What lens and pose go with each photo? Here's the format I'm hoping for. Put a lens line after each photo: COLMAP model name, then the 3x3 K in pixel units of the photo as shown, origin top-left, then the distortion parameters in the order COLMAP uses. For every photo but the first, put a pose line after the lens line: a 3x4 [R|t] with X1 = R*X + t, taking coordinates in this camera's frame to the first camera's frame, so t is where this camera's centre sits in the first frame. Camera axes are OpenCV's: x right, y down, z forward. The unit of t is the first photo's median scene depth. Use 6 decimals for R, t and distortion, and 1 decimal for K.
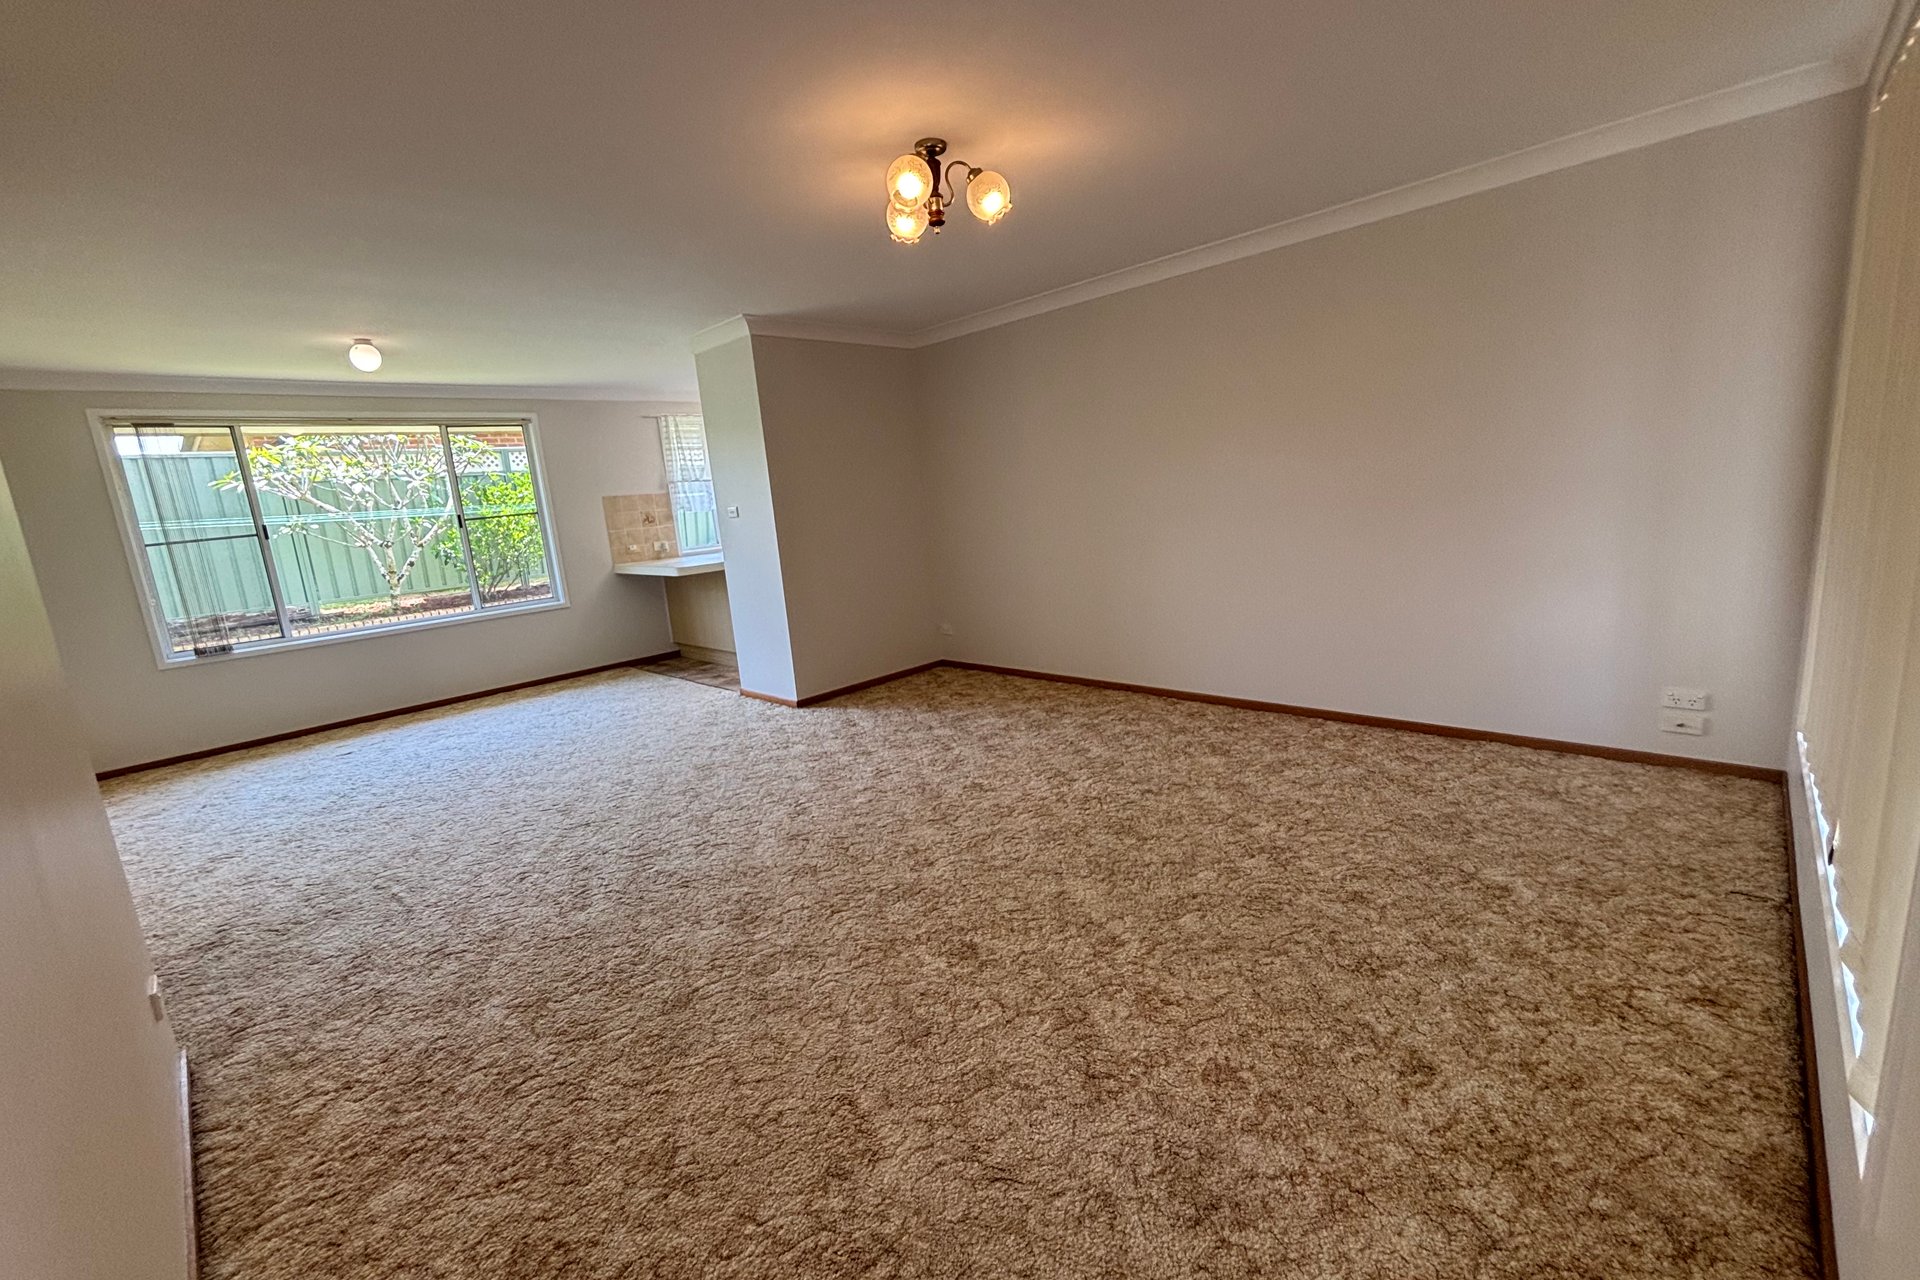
lens RADIAL K [[786.5, 0, 947.3], [0, 786.5, 645.0], [0, 0, 1]] dist [0.002228, 0.000296]
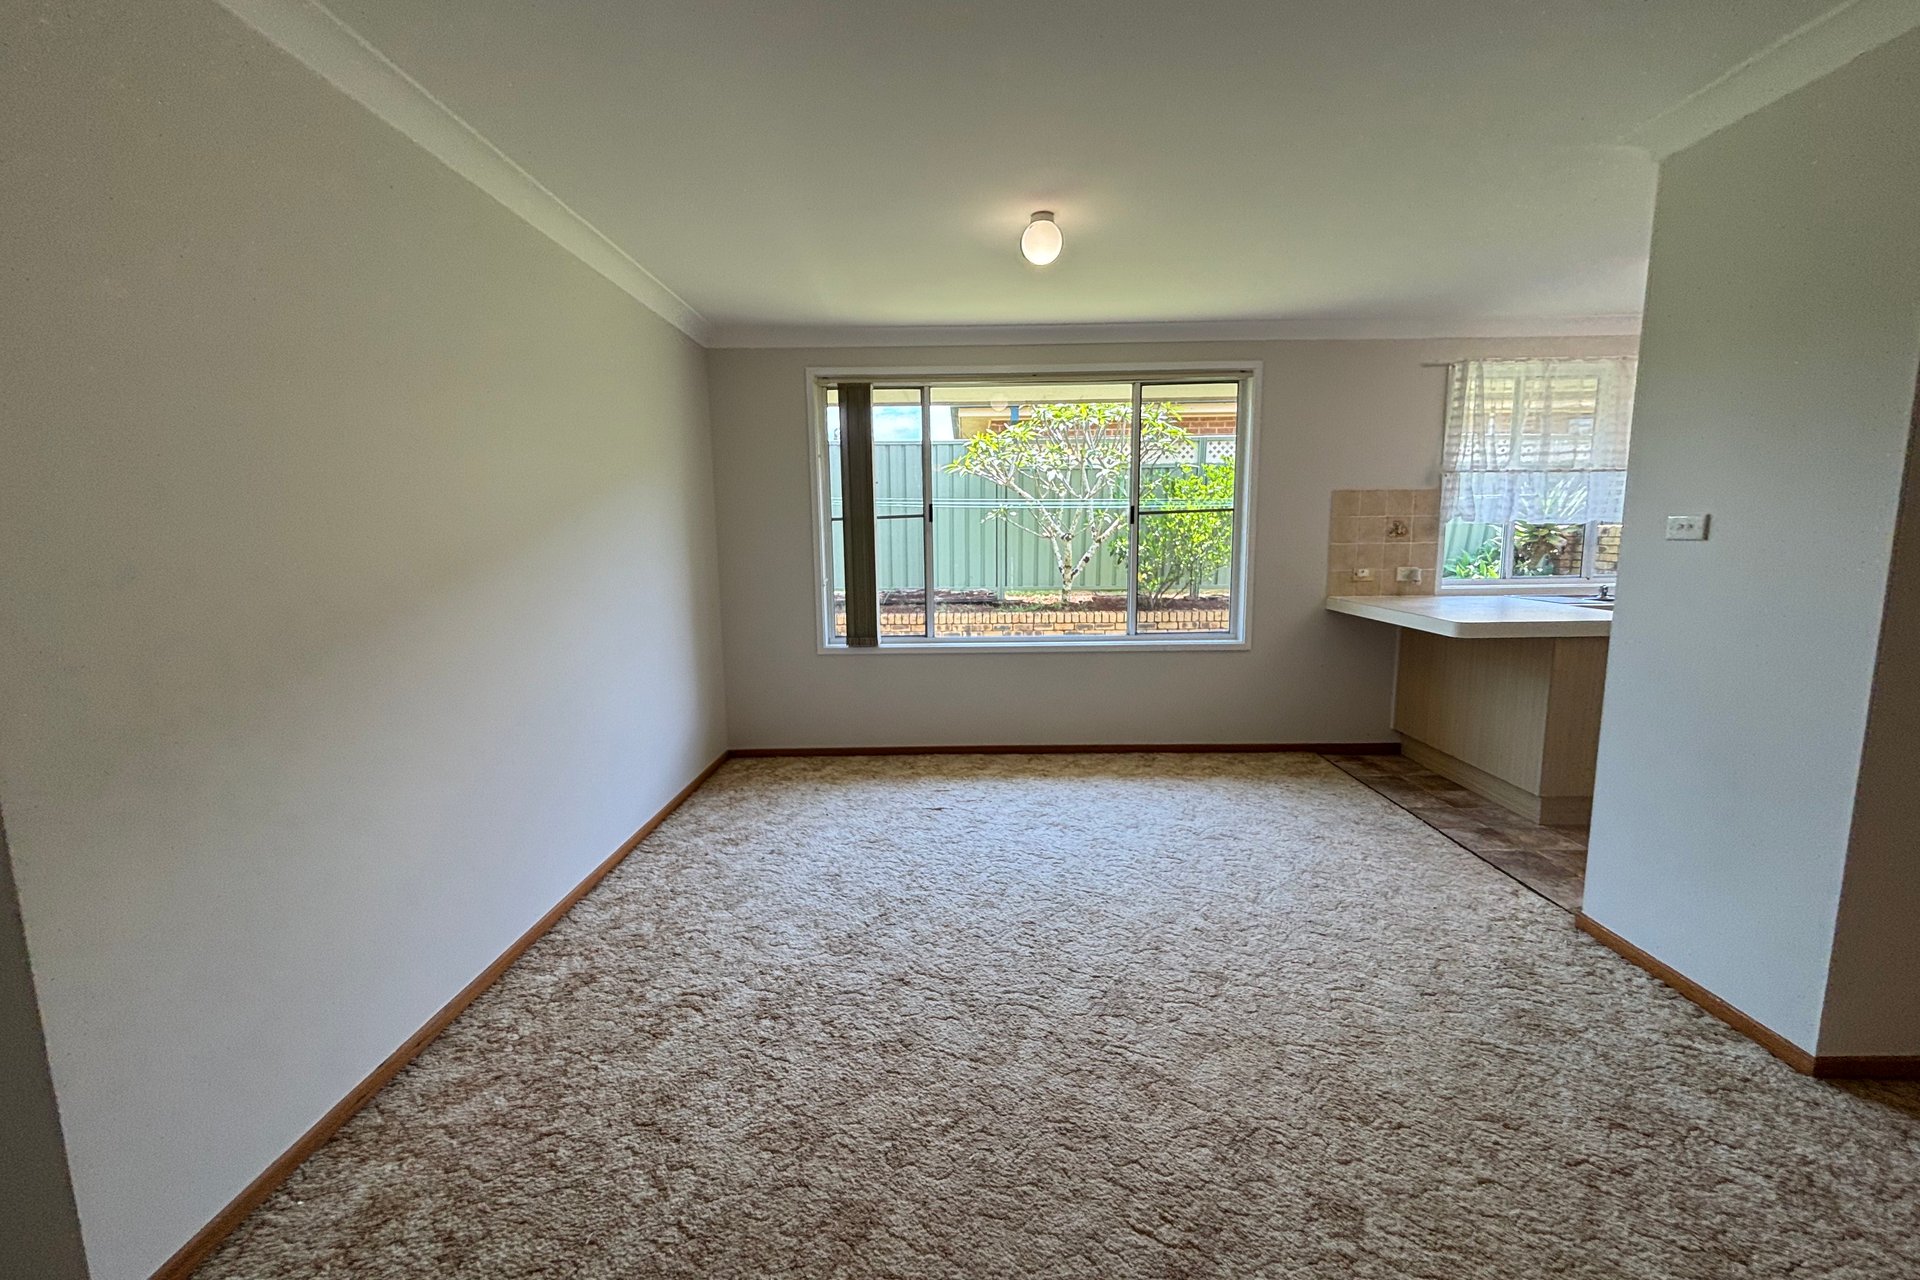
lens RADIAL K [[786.5, 0, 947.3], [0, 786.5, 645.0], [0, 0, 1]] dist [0.002228, 0.000296]
pose [[0.695887, 0.173877, -0.696784, -0.140990], [-0.180645, 0.981431, 0.064496, -0.036706], [0.695060, 0.080989, 0.714376, 0.248337]]
